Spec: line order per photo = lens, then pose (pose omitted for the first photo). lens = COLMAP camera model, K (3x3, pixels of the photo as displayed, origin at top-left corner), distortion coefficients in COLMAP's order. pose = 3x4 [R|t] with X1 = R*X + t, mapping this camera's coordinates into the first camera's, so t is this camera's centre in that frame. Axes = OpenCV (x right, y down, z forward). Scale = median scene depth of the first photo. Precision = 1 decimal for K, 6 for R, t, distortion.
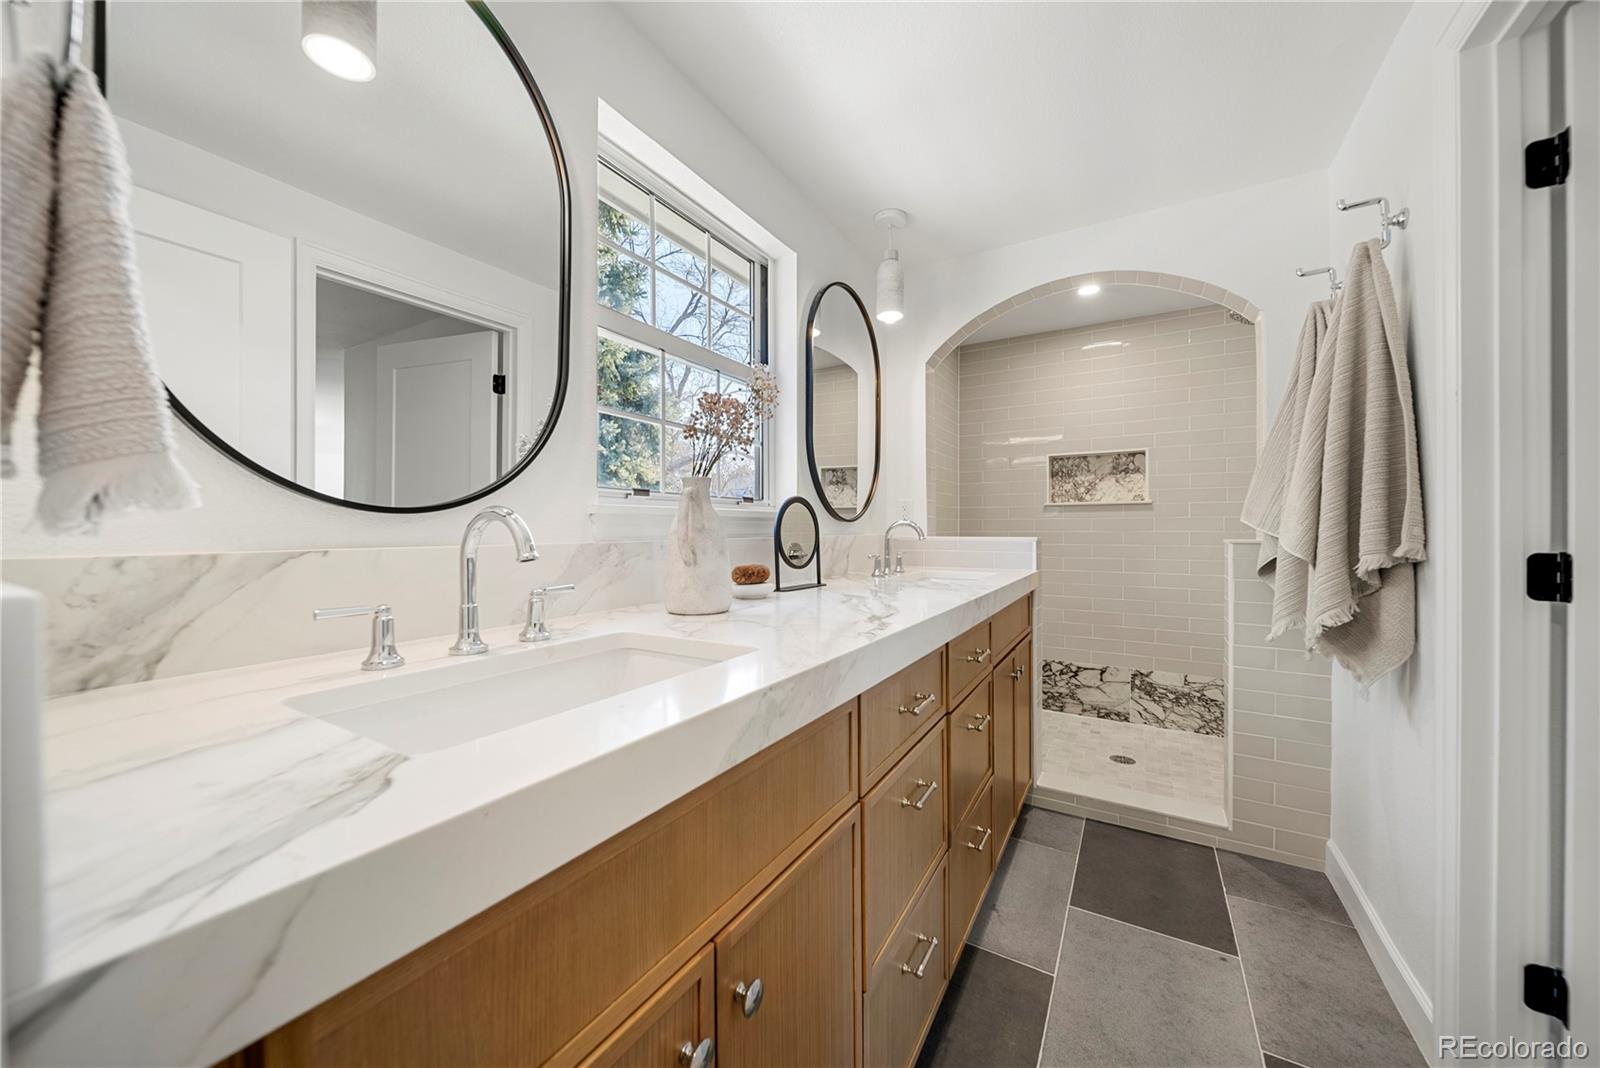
lens RADIAL K [[582.4, 0, 804.3], [0, 582.4, 534.0], [0, 0, 1]] dist [0.028510, 0.000599]
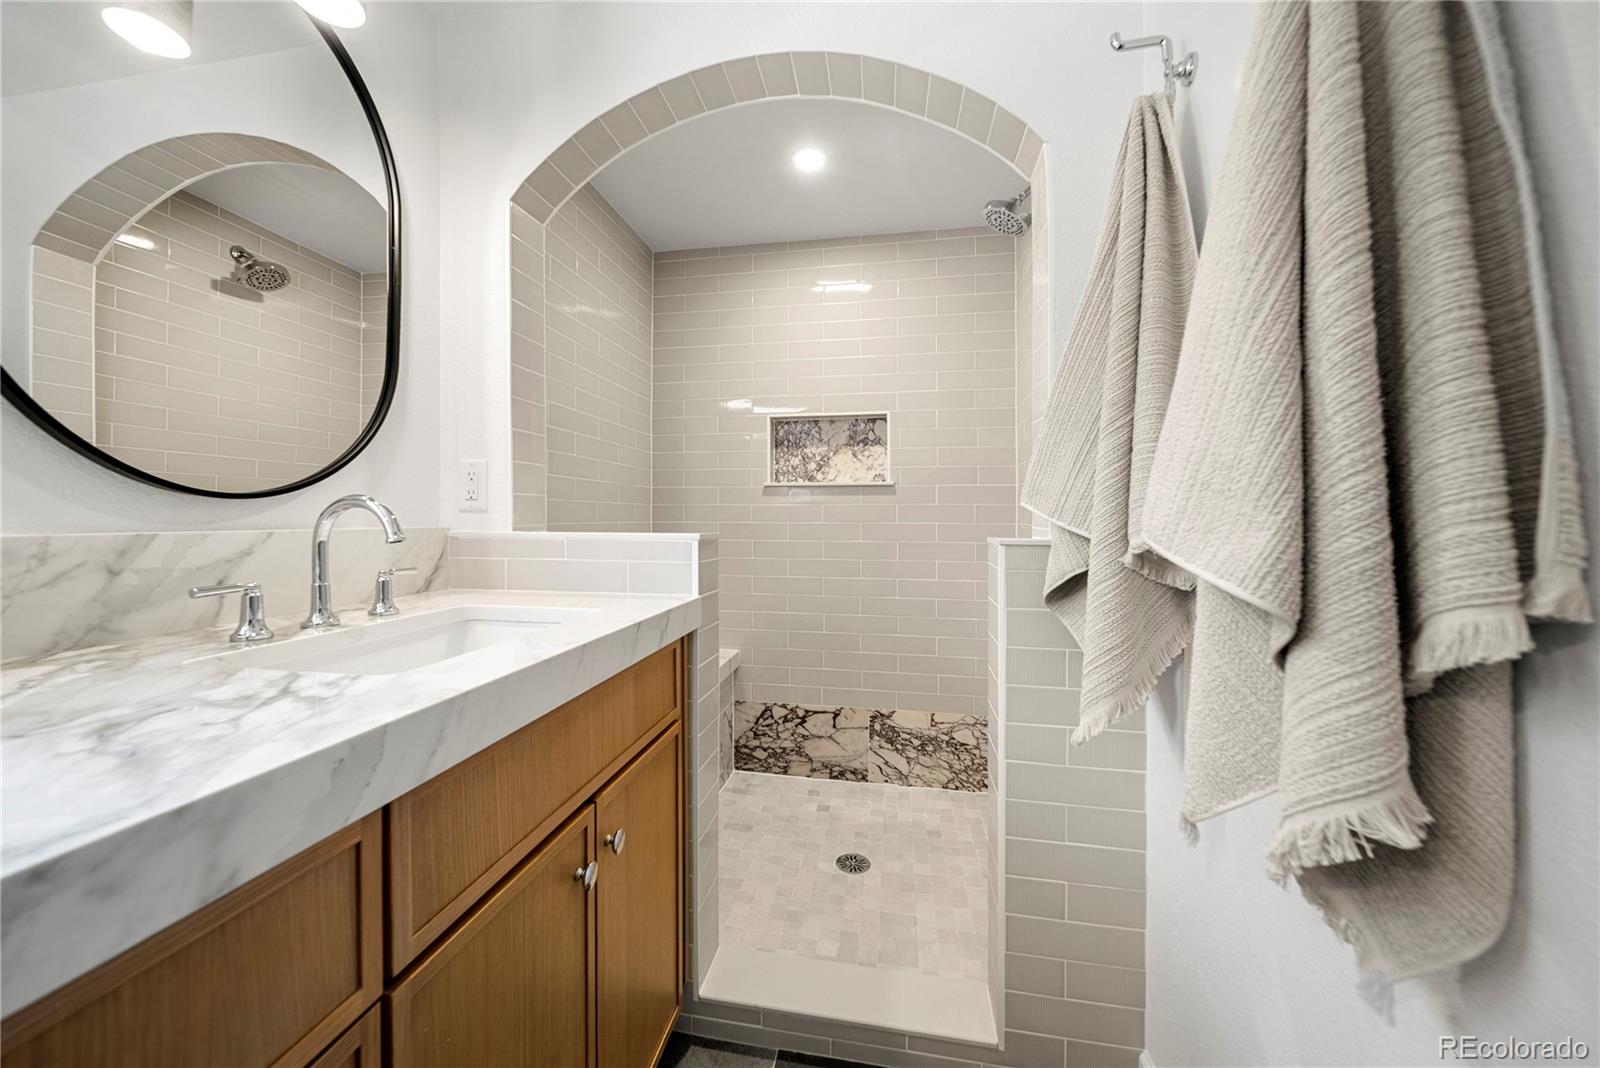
lens RADIAL K [[582.4, 0, 799.0], [0, 582.4, 524.4], [0, 0, 1]] dist [0.028510, 0.000599]
pose [[0.940507, -0.006900, 0.339705, 0.226546], [0.006902, 0.999975, 0.001202, -0.002201], [-0.339705, 0.001214, 0.940531, 0.343907]]
